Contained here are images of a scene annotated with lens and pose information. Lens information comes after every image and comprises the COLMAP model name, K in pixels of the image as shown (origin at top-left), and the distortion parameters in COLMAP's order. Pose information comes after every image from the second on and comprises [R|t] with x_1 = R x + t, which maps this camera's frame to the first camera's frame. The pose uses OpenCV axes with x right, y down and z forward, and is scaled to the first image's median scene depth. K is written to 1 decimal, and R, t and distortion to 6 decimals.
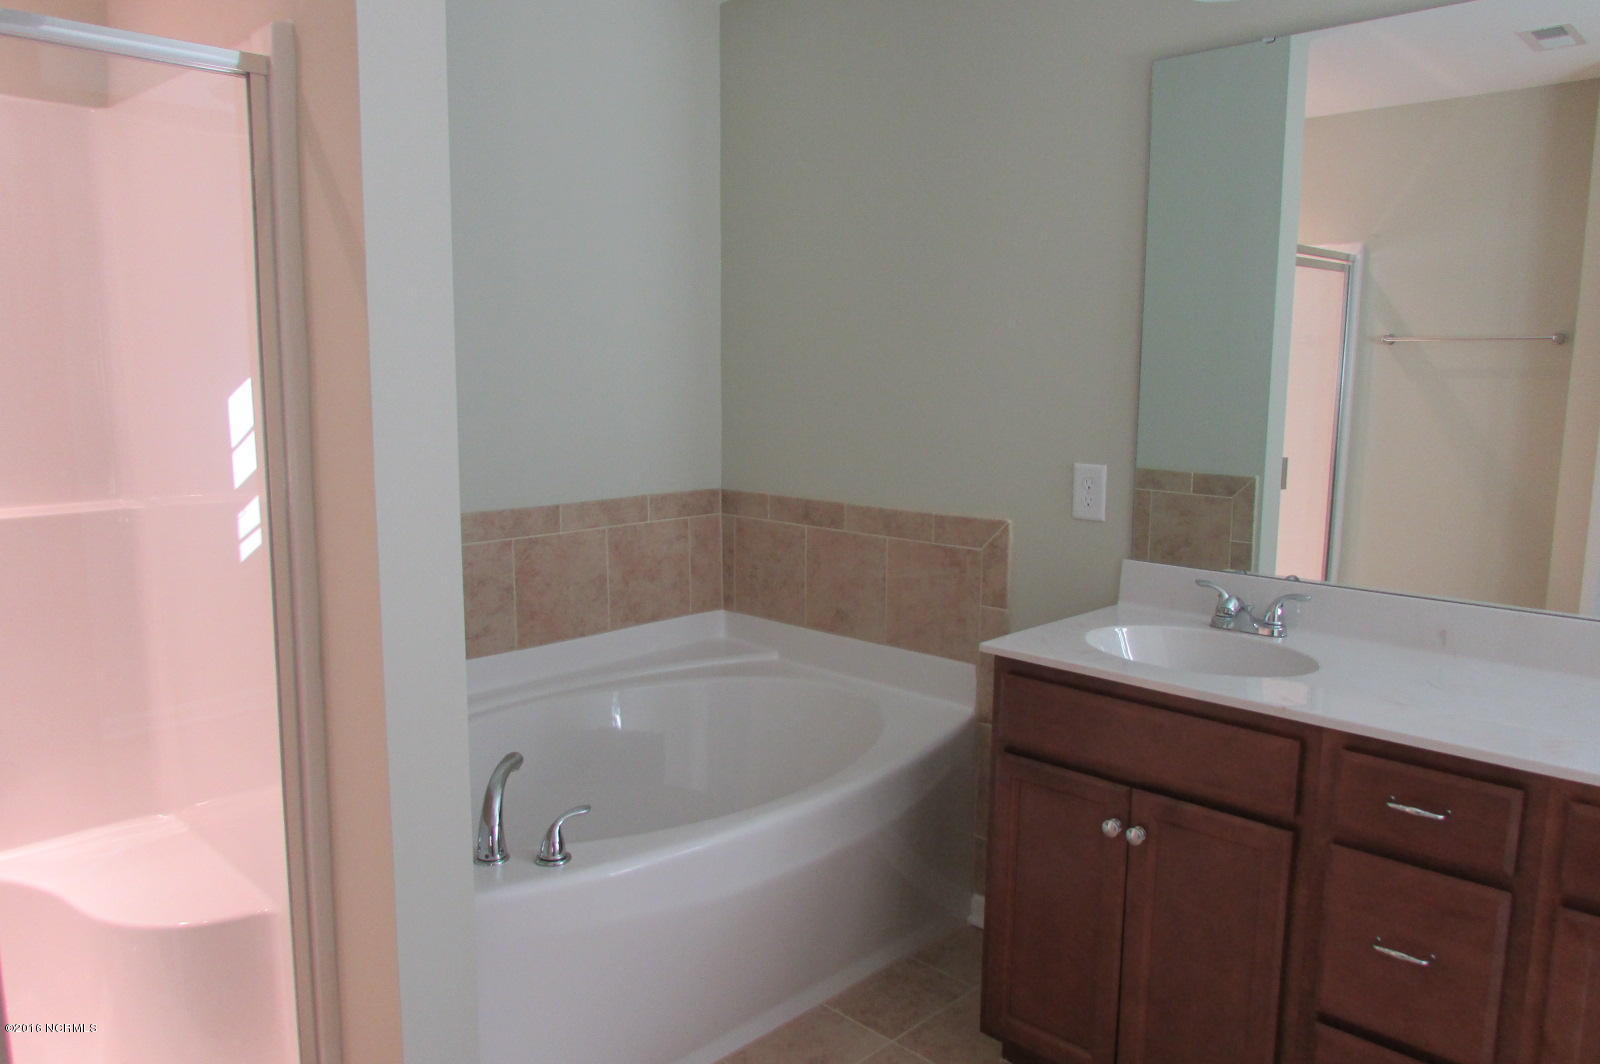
lens RADIAL K [[1146.4, 0, 800.0], [0, 1146.4, 532.0], [0, 0, 1]] dist [0.002012, 0.002035]
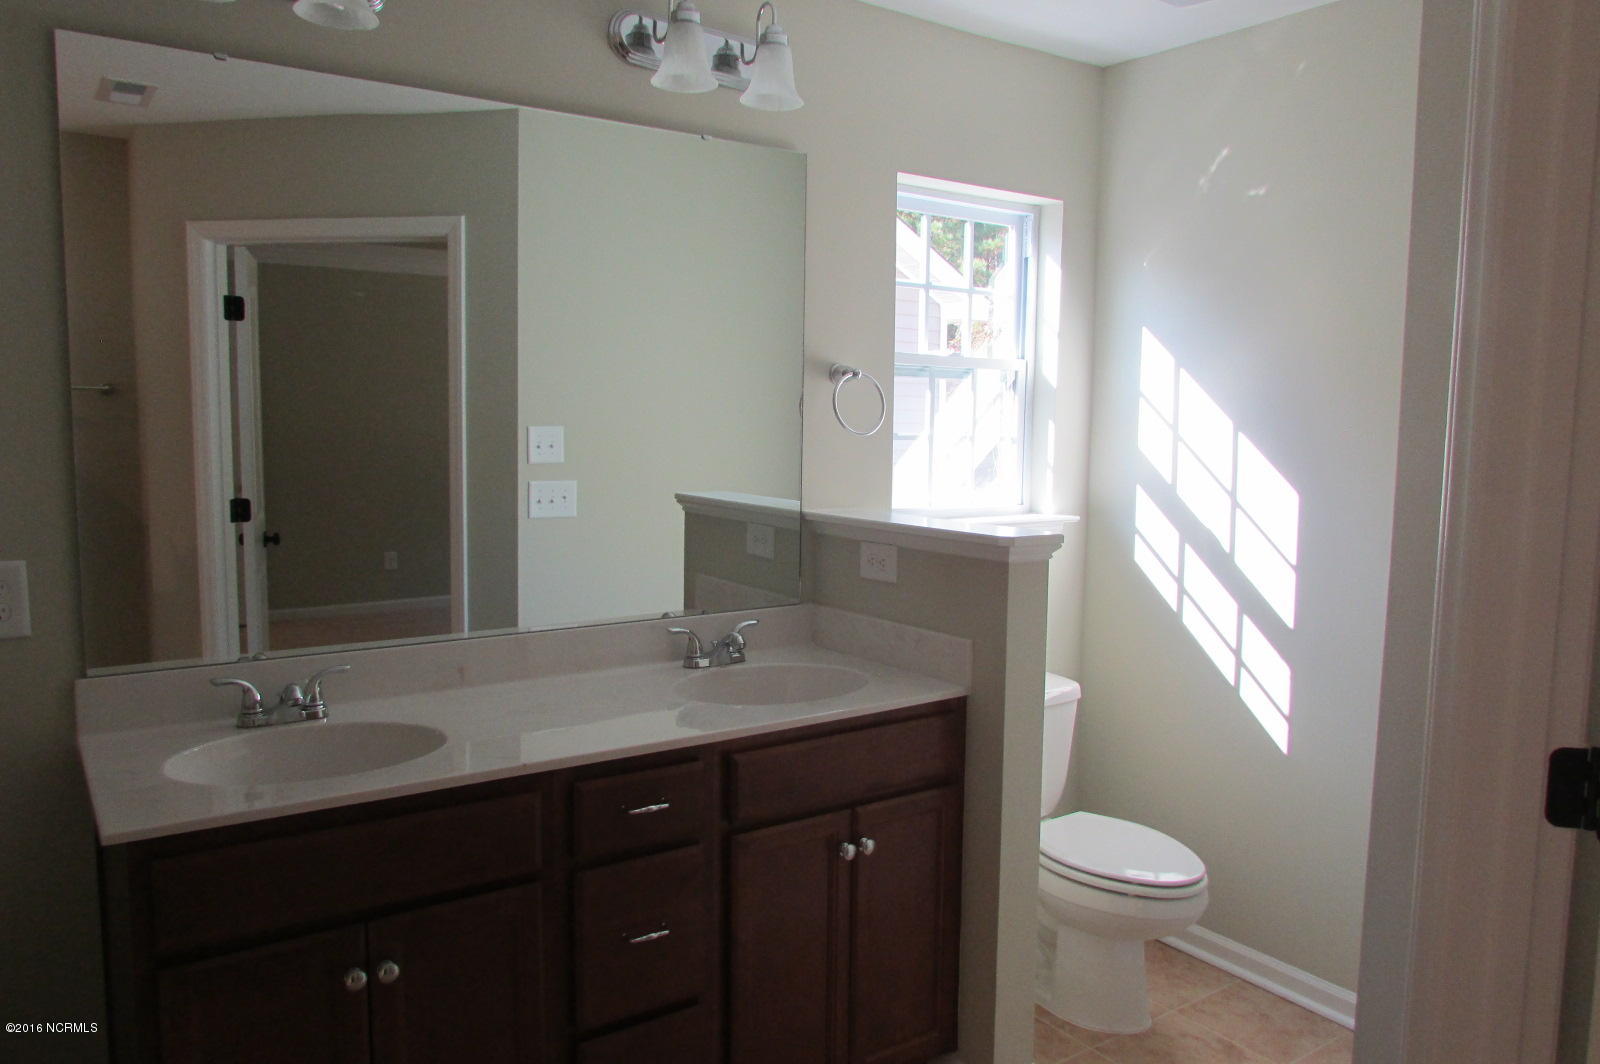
lens RADIAL K [[1146.4, 0, 800.0], [0, 1146.4, 532.0], [0, 0, 1]] dist [0.002012, 0.002035]
pose [[0.196259, -0.098668, 0.975575, -0.377304], [0.134336, 0.988249, 0.072925, -0.068573], [-0.971307, 0.116742, 0.207207, 0.403264]]
